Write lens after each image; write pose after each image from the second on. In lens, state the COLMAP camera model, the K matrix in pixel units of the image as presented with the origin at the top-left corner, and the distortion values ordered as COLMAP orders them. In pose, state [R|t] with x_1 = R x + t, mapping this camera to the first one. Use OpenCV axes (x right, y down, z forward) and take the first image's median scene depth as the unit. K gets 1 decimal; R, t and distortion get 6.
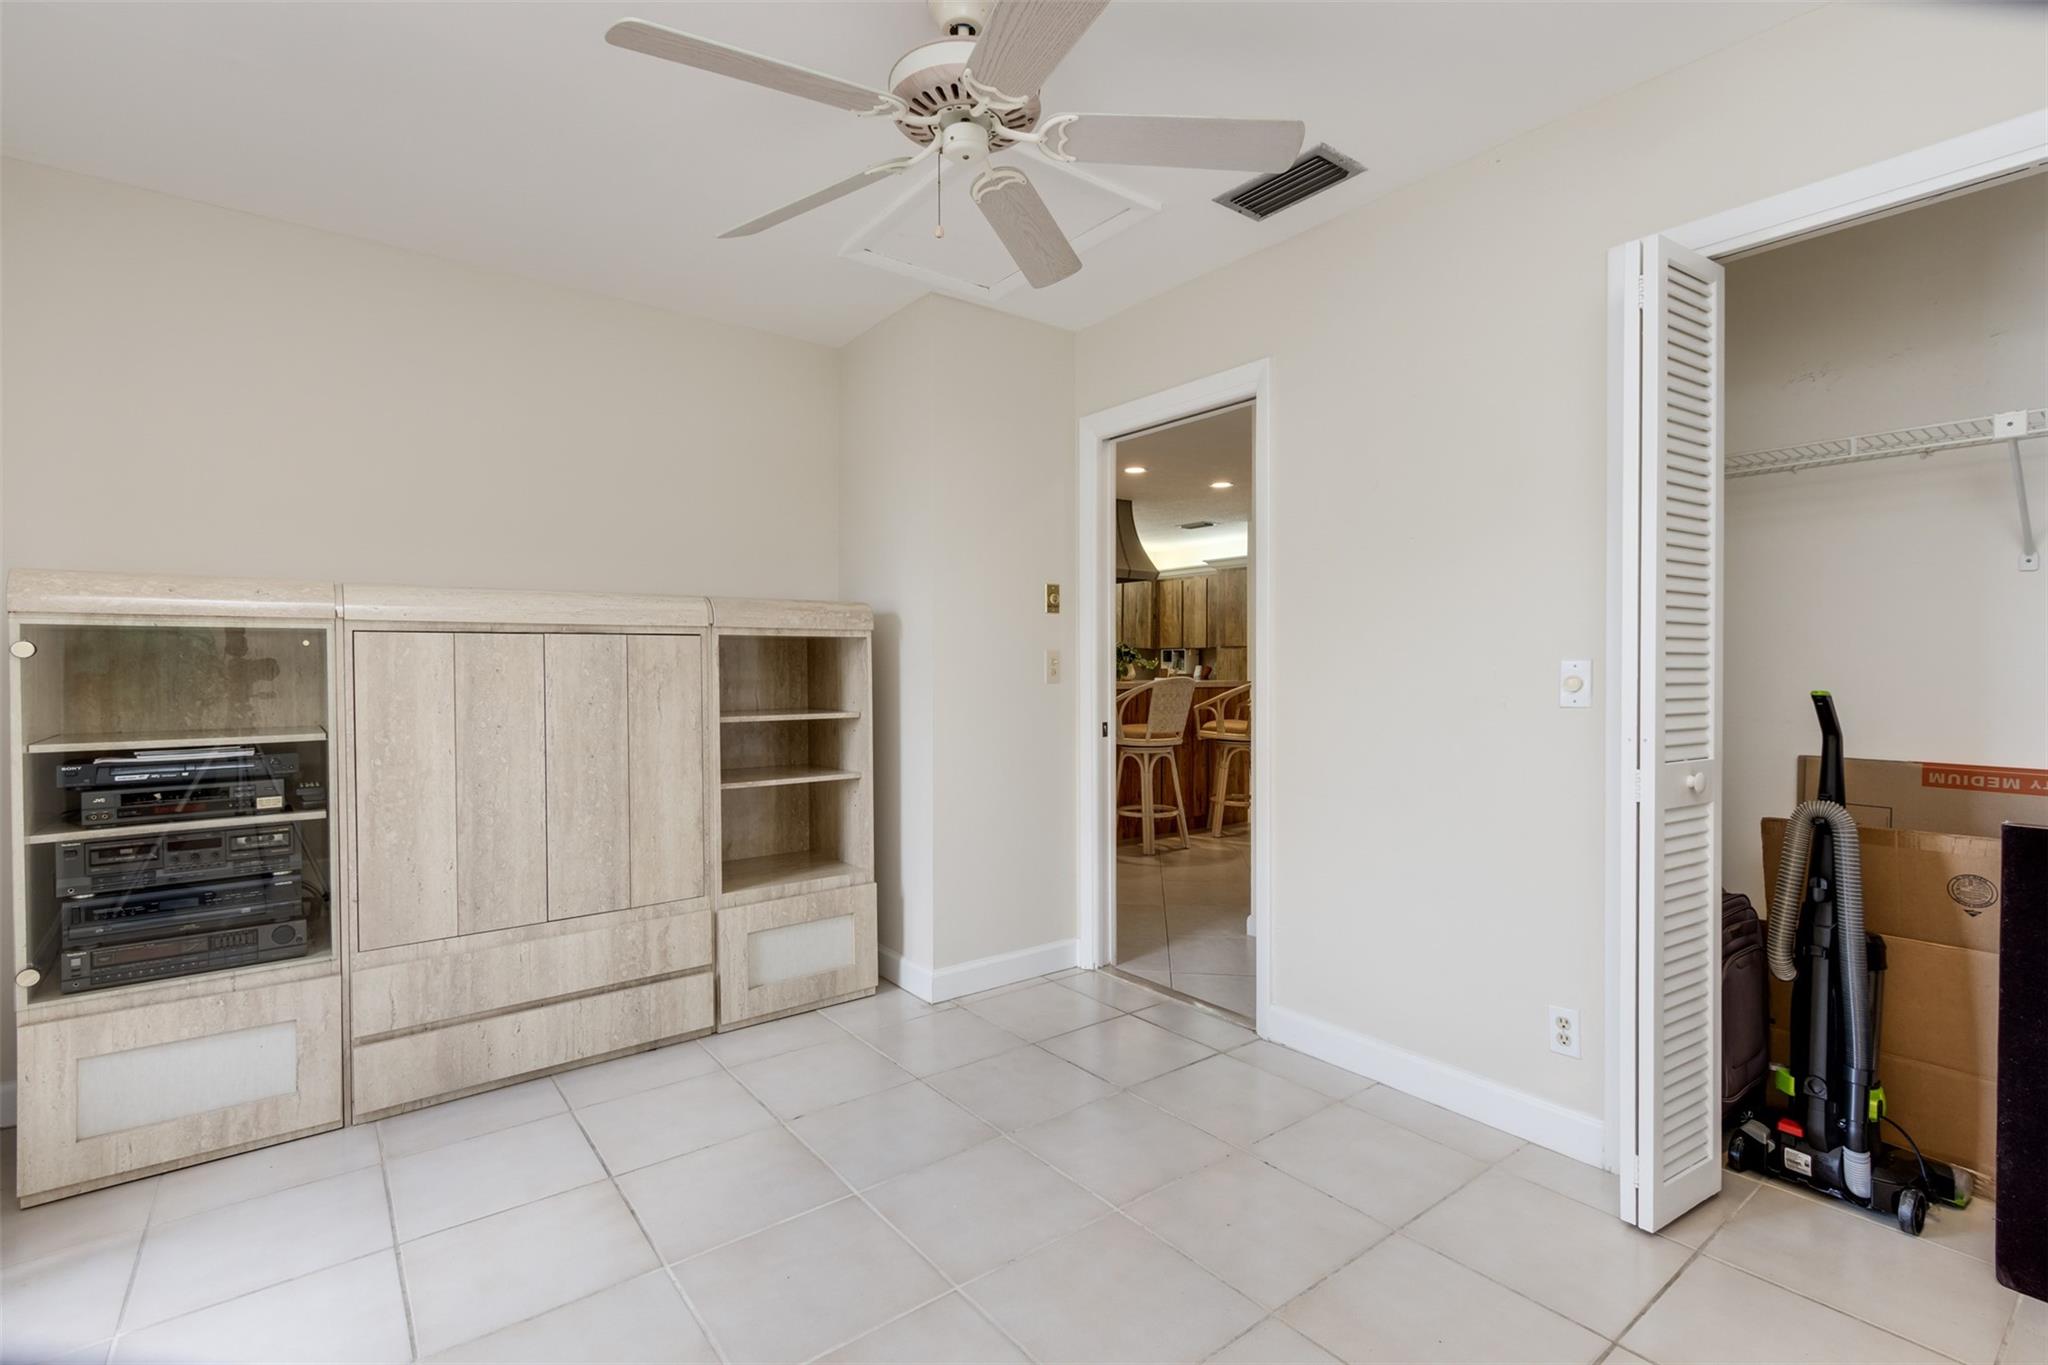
lens RADIAL K [[926.7, 0, 1031.1], [0, 926.7, 675.9], [0, 0, 1]] dist [0.001207, -0.000636]
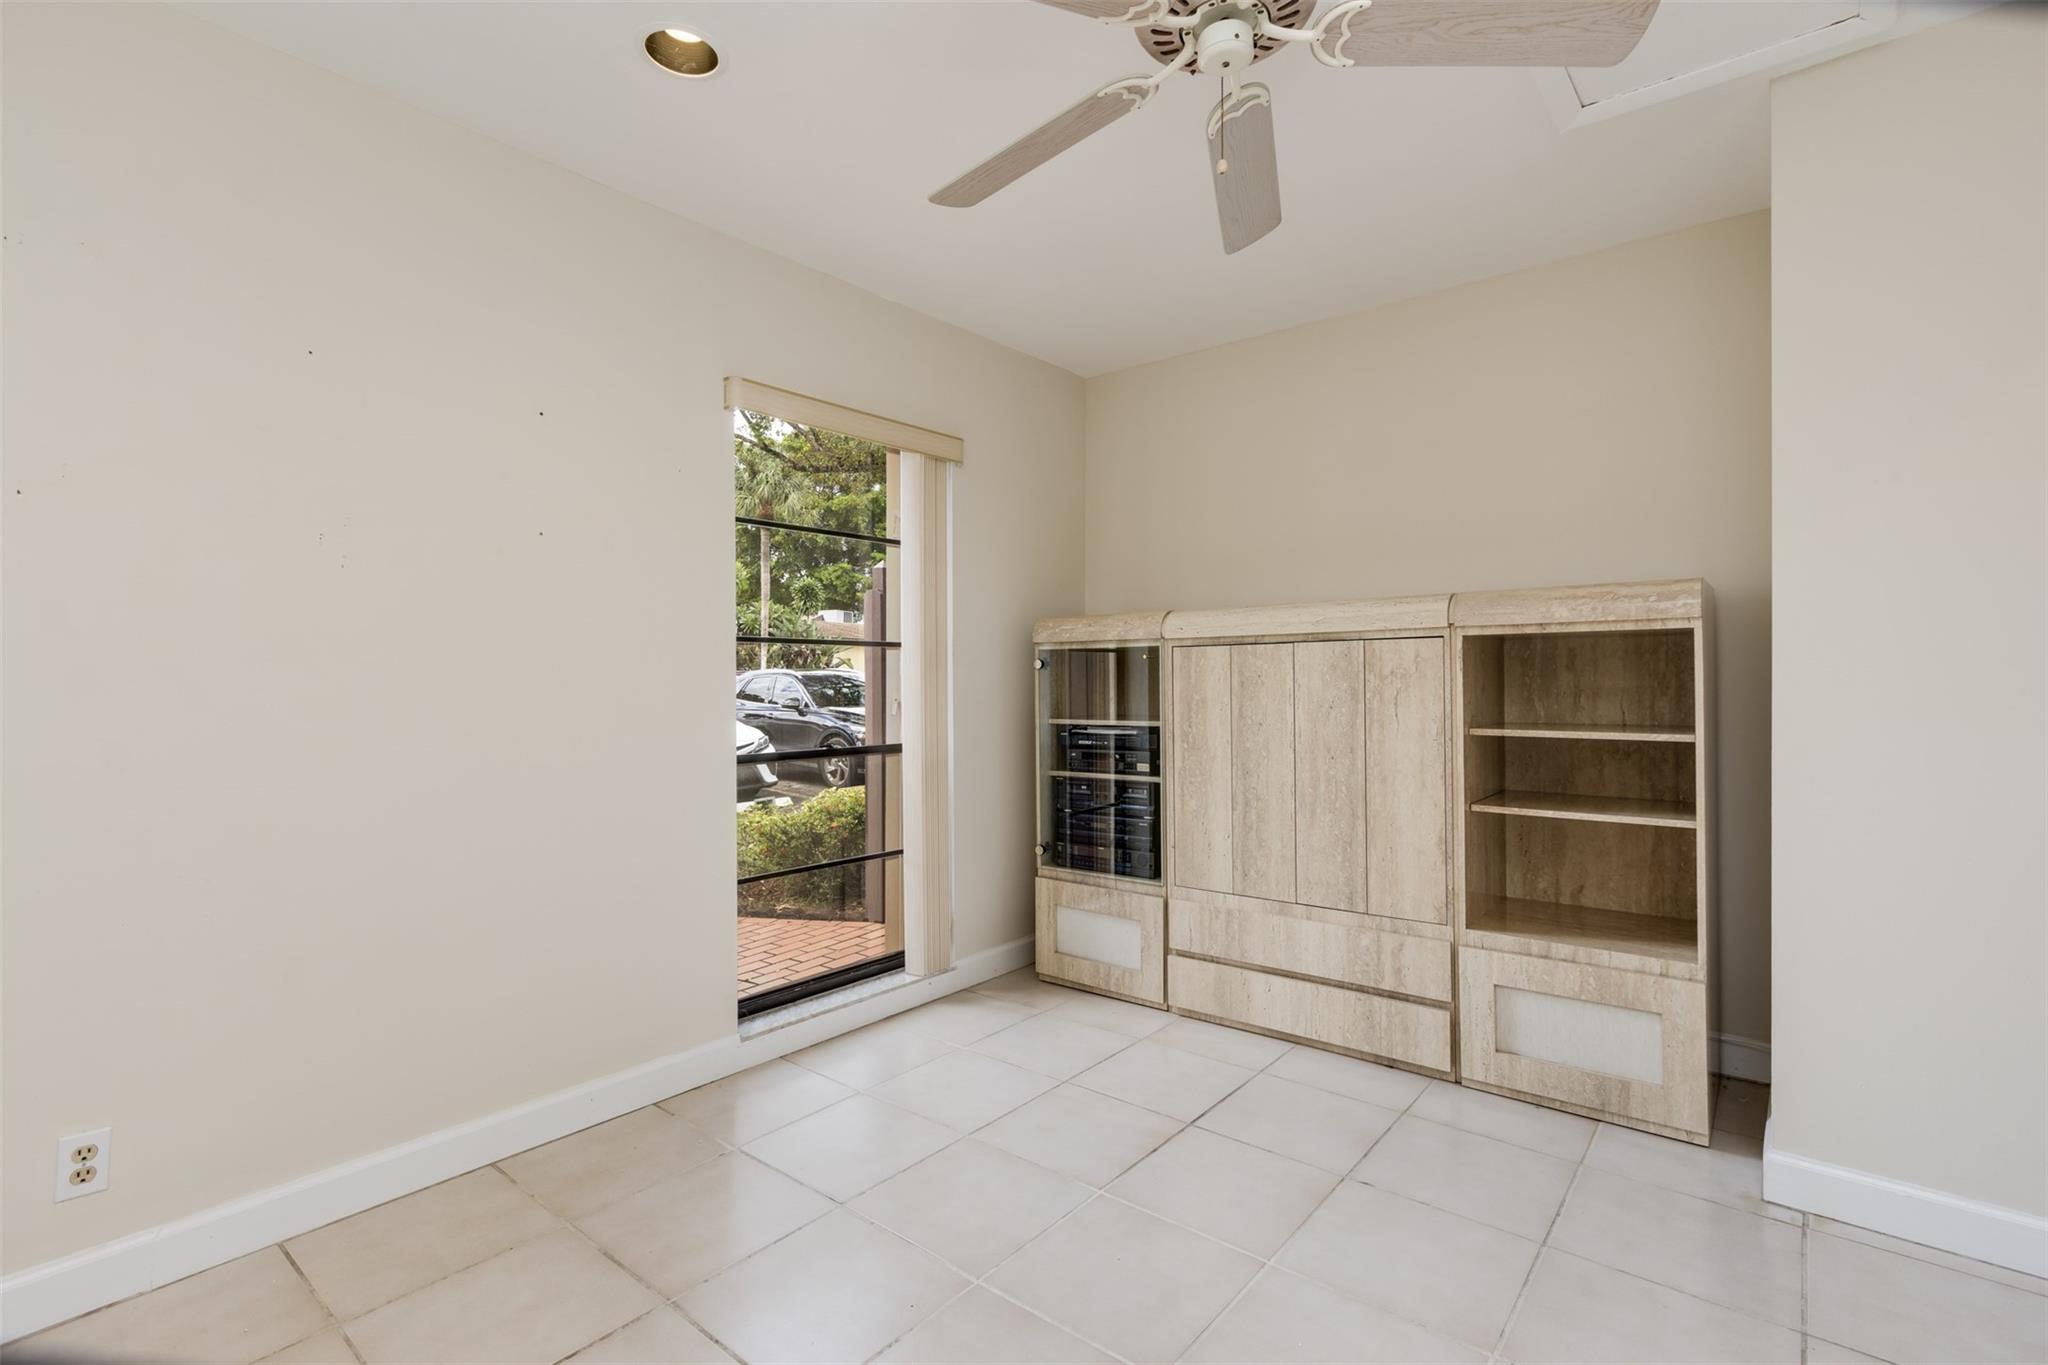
lens RADIAL K [[946.7, 0, 1029.5], [0, 946.7, 677.2], [0, 0, 1]] dist [0.004538, -0.000450]
pose [[0.215376, 0.004235, -0.976522, 0.489273], [-0.000938, 0.999991, 0.004130, -0.008312], [0.976531, 0.000027, 0.215378, 0.427890]]
